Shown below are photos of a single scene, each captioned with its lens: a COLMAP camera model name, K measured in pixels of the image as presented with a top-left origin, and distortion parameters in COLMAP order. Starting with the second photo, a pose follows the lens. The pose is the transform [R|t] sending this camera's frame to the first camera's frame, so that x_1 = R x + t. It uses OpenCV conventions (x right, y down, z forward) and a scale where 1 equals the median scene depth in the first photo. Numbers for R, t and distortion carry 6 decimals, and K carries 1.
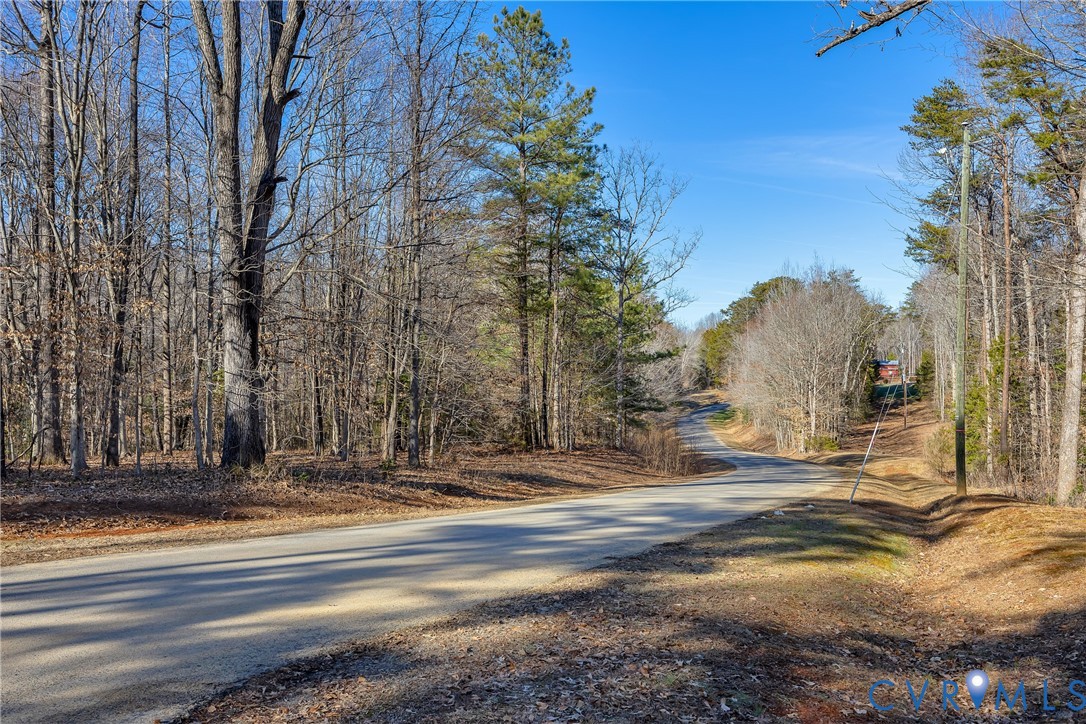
lens RADIAL K [[1043.9, 0, 542.1], [0, 1043.9, 365.3], [0, 0, 1]] dist [0.004847, 0.000000]
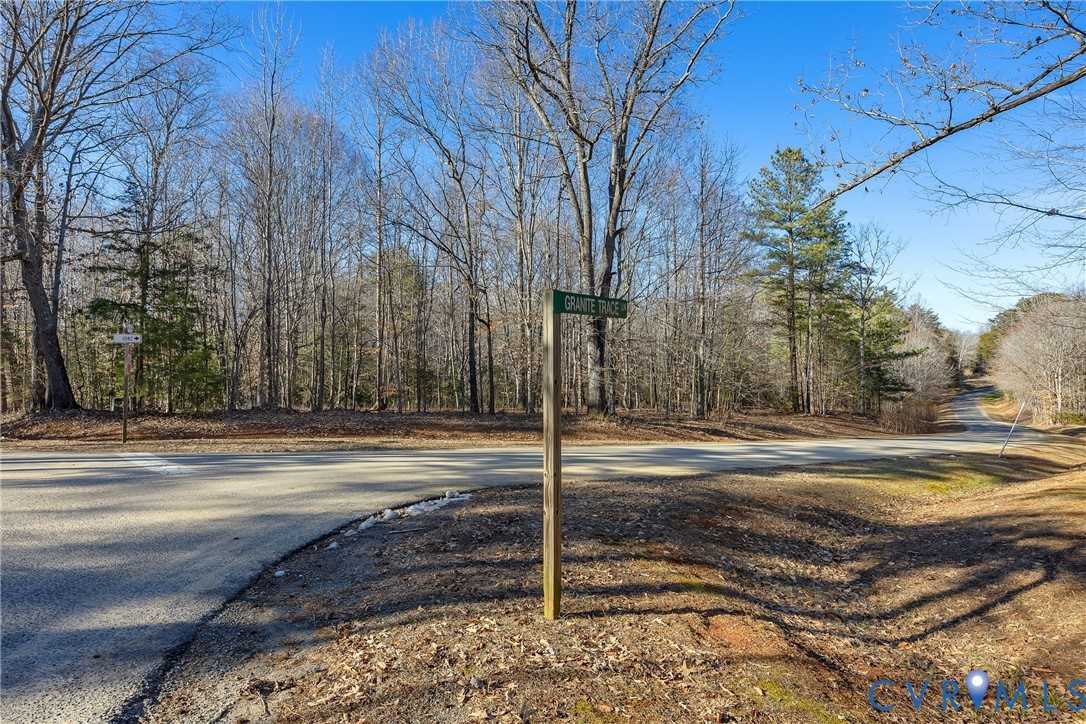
lens RADIAL K [[604.9, 0, 512.8], [0, 604.9, 354.1], [0, 0, 1]] dist [0.002111, 0.001669]
pose [[0.866809, -0.009531, -0.498548, 0.074479], [0.004993, 0.999933, -0.010435, -0.004577], [0.498615, 0.006556, 0.866799, -0.052082]]
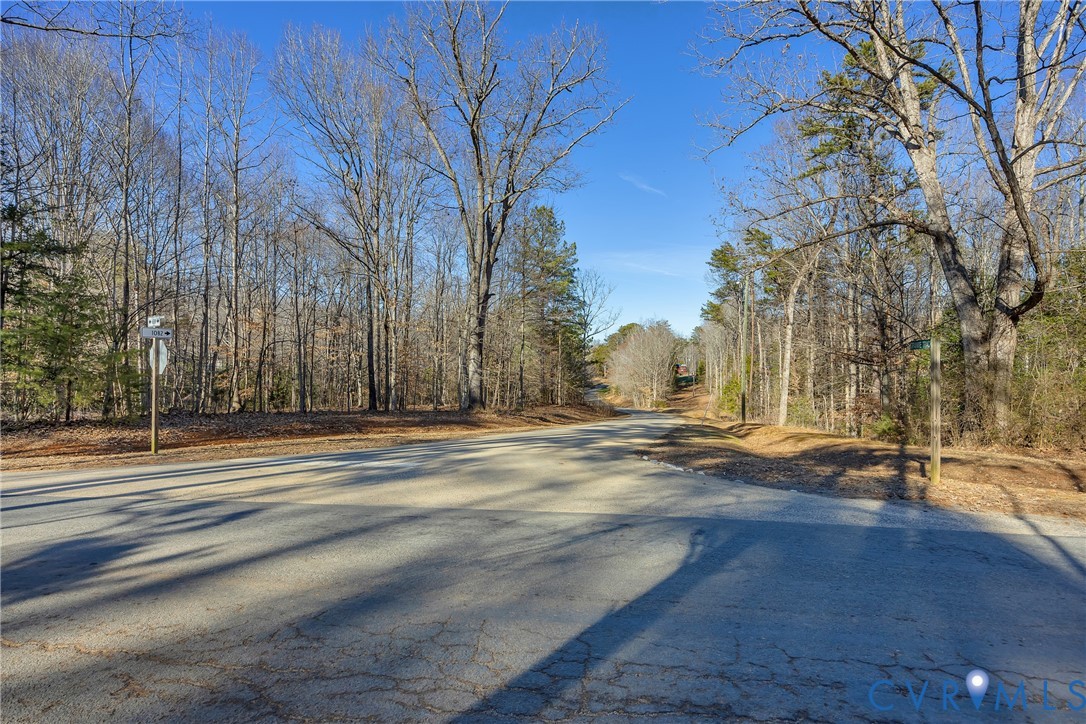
lens RADIAL K [[538.7, 0, 546.1], [0, 538.7, 368.6], [0, 0, 1]] dist [0.009355, -0.000126]
pose [[0.996239, 0.011141, 0.085926, -0.104652], [-0.011854, 0.999899, 0.007787, -0.005065], [-0.085831, -0.008776, 0.996271, -0.137300]]
